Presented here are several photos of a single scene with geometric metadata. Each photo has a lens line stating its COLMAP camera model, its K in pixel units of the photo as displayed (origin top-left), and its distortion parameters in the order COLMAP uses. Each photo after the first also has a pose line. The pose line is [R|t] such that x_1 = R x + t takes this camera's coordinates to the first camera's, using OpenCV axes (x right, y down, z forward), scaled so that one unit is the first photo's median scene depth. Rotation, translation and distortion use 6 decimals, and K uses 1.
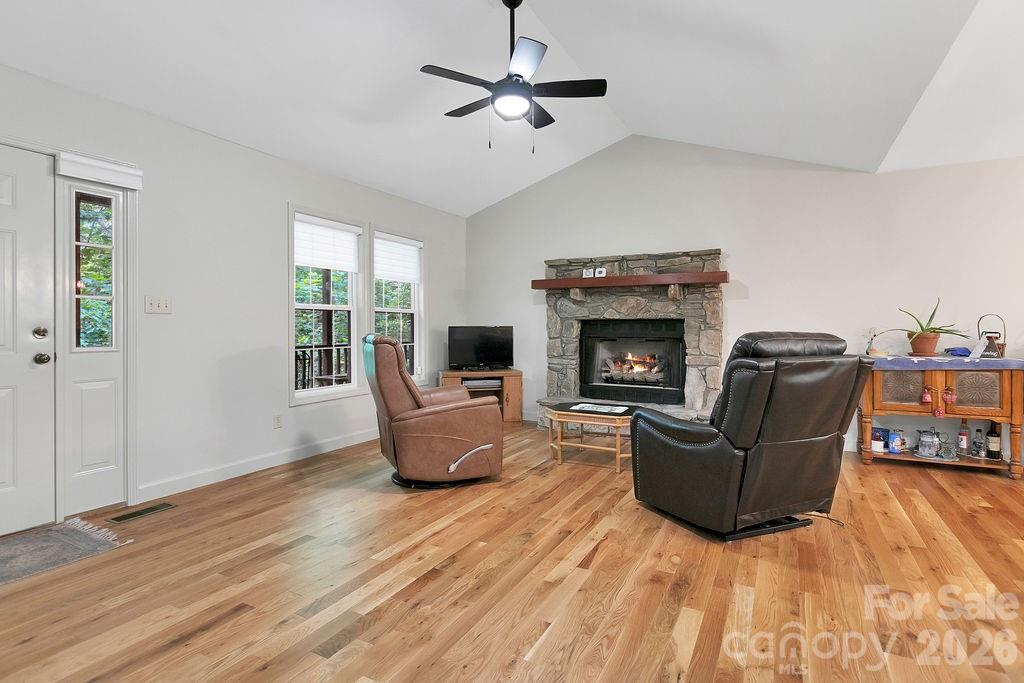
lens RADIAL K [[512.8, 0, 518.7], [0, 512.8, 331.6], [0, 0, 1]] dist [0.004689, -0.000726]
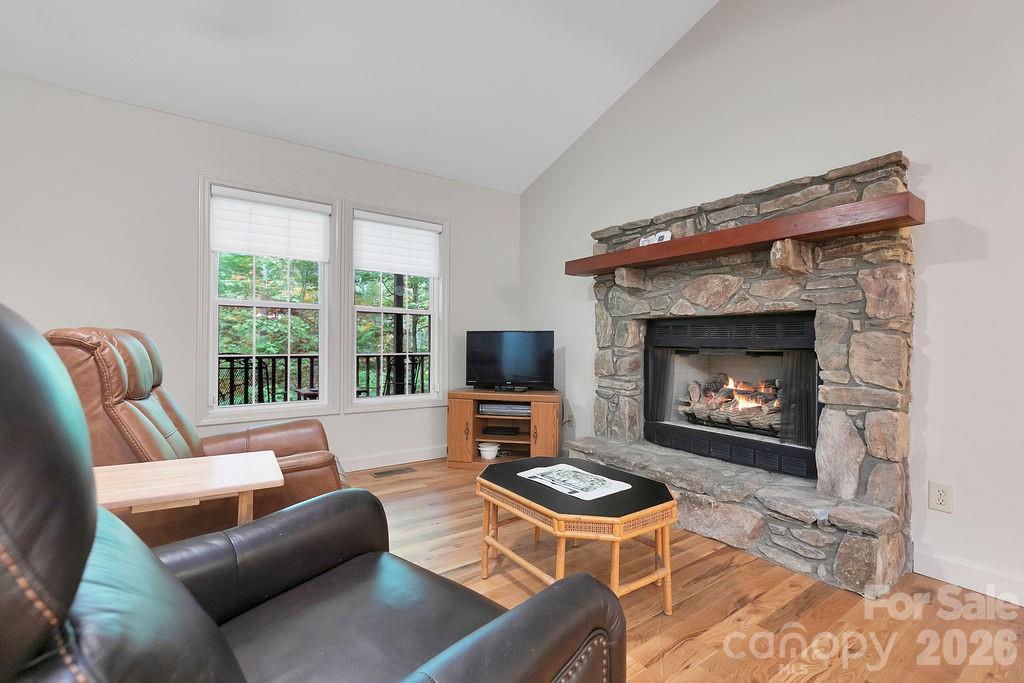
lens RADIAL K [[464.2, 0, 514.3], [0, 464.2, 341.5], [0, 0, 1]] dist [0.008285, 0.000706]
pose [[0.889083, 0.005206, -0.457717, 0.257019], [-0.012643, 0.999833, -0.013186, 0.014473], [0.457572, 0.017510, 0.889000, 0.441944]]
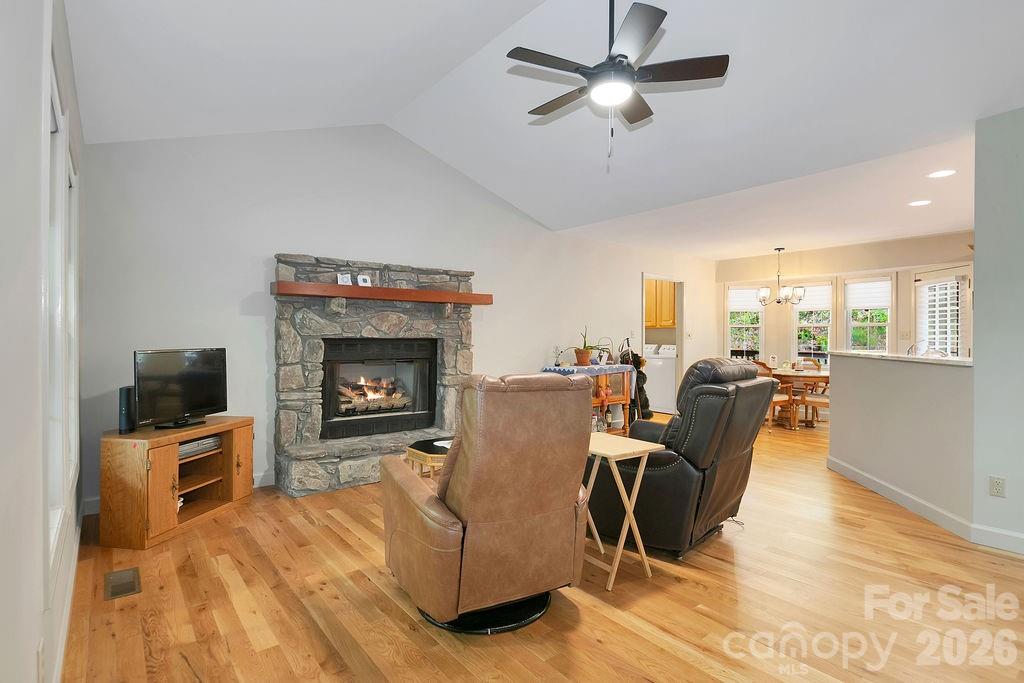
lens RADIAL K [[512.8, 0, 516.7], [0, 512.8, 340.4], [0, 0, 1]] dist [0.004689, -0.000726]
pose [[0.414831, -0.003386, 0.909892, -0.481630], [0.005560, 0.999984, 0.001186, -0.020736], [-0.909882, 0.004567, 0.414843, 0.447124]]
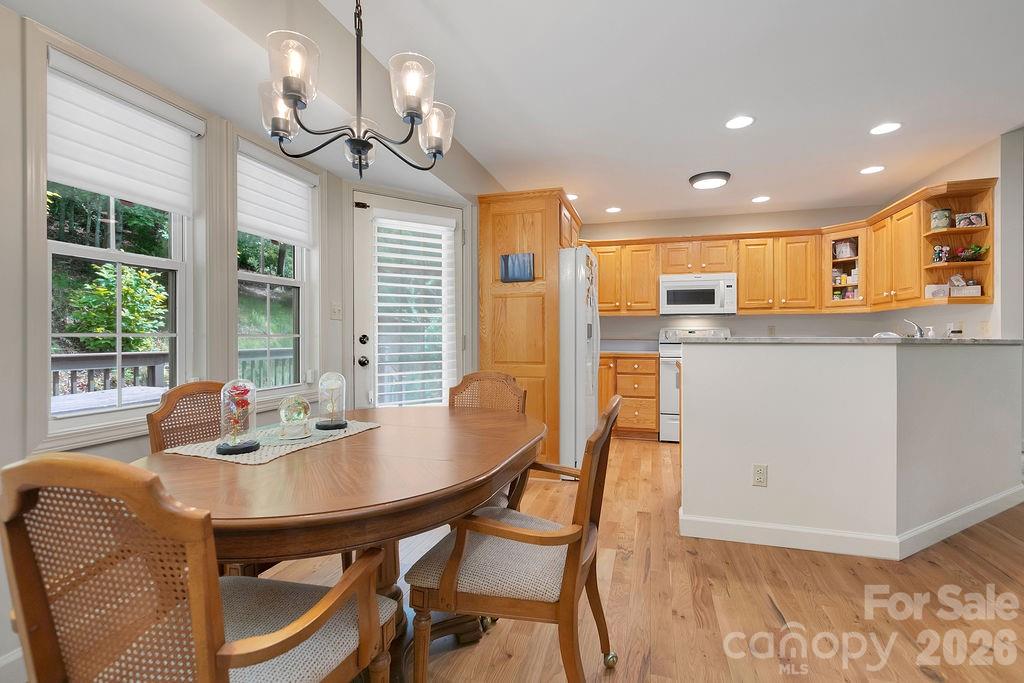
lens RADIAL K [[464.2, 0, 517.2], [0, 464.2, 331.3], [0, 0, 1]] dist [0.008285, 0.000706]
pose [[-0.982060, -0.003157, -0.188542, 0.963766], [-0.002765, 0.999993, -0.002338, -0.001847], [0.188548, -0.001775, -0.982062, 0.676449]]
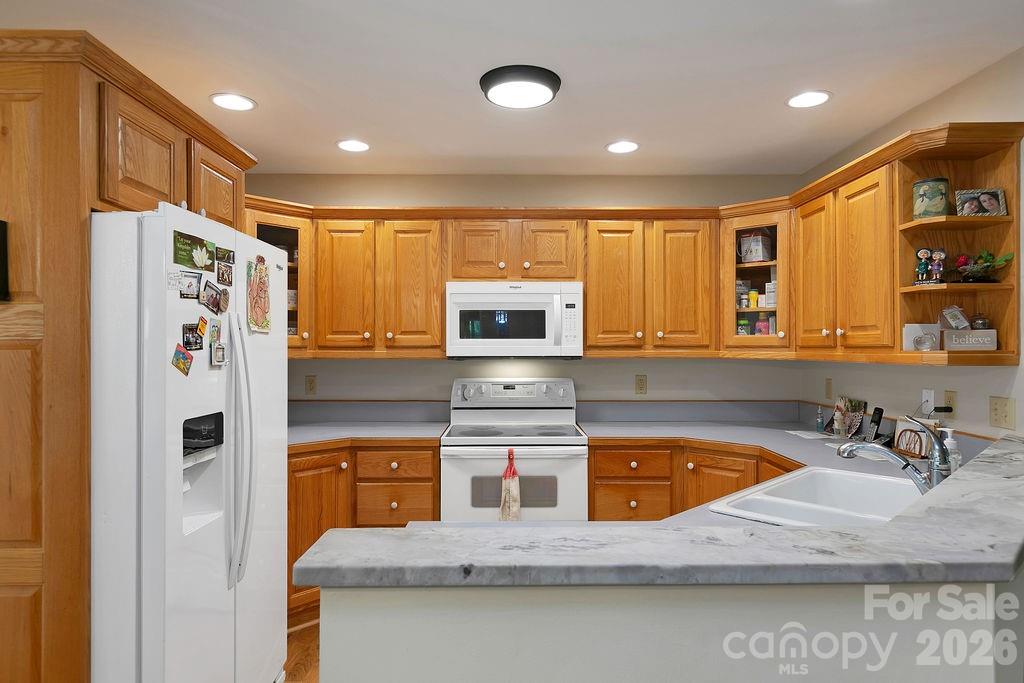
lens RADIAL K [[616.3, 0, 515.7], [0, 616.3, 341.9], [0, 0, 1]] dist [0.008734, -0.002141]
pose [[-0.887332, -0.000638, -0.461131, 0.738562], [-0.002764, 0.999988, 0.003936, -0.056962], [0.461123, 0.004767, -0.887323, 0.414295]]
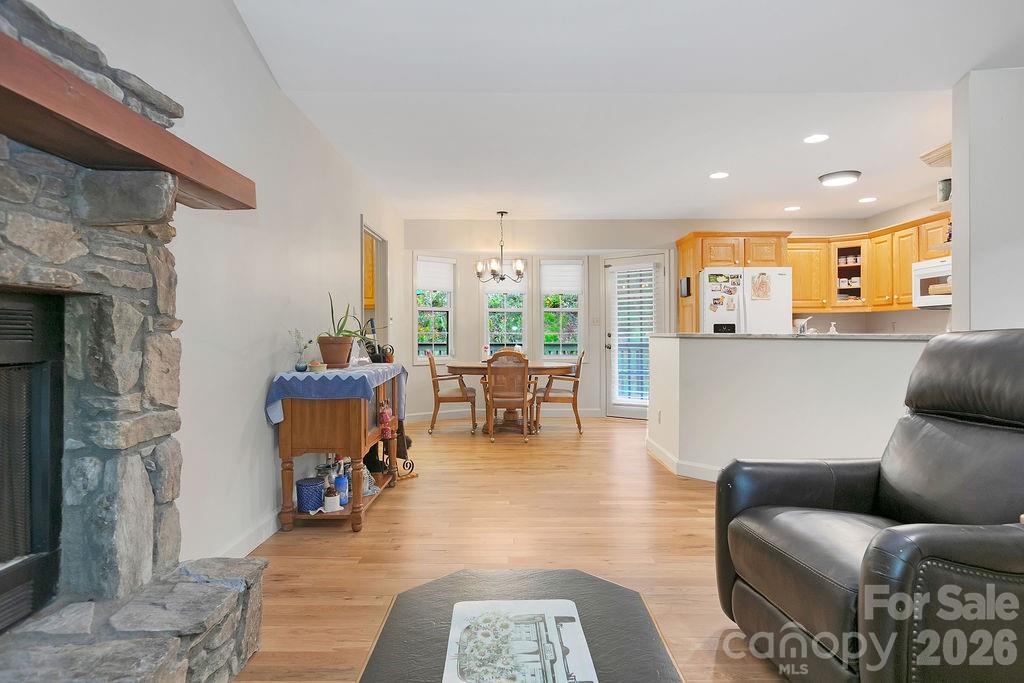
lens RADIAL K [[569.8, 0, 517.7], [0, 569.8, 338.0], [0, 0, 1]] dist [0.013622, 0.001026]
pose [[-0.457878, -0.004491, 0.889004, -0.067959], [0.009152, 0.999910, 0.009766, -0.001351], [-0.888968, 0.012608, -0.457796, 0.898183]]
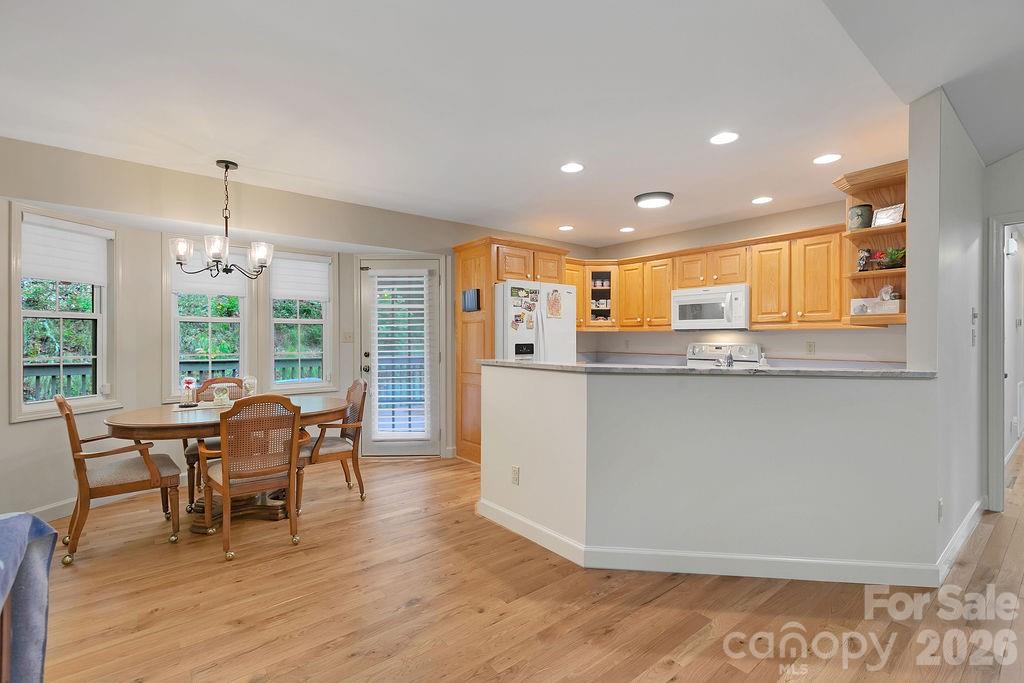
lens RADIAL K [[464.2, 0, 511.2], [0, 464.2, 337.8], [0, 0, 1]] dist [0.008285, 0.000706]
pose [[-0.913041, -0.000064, 0.407868, 0.425648], [0.003124, 0.999970, 0.007150, -0.030440], [-0.407856, 0.007802, -0.913013, 0.780510]]
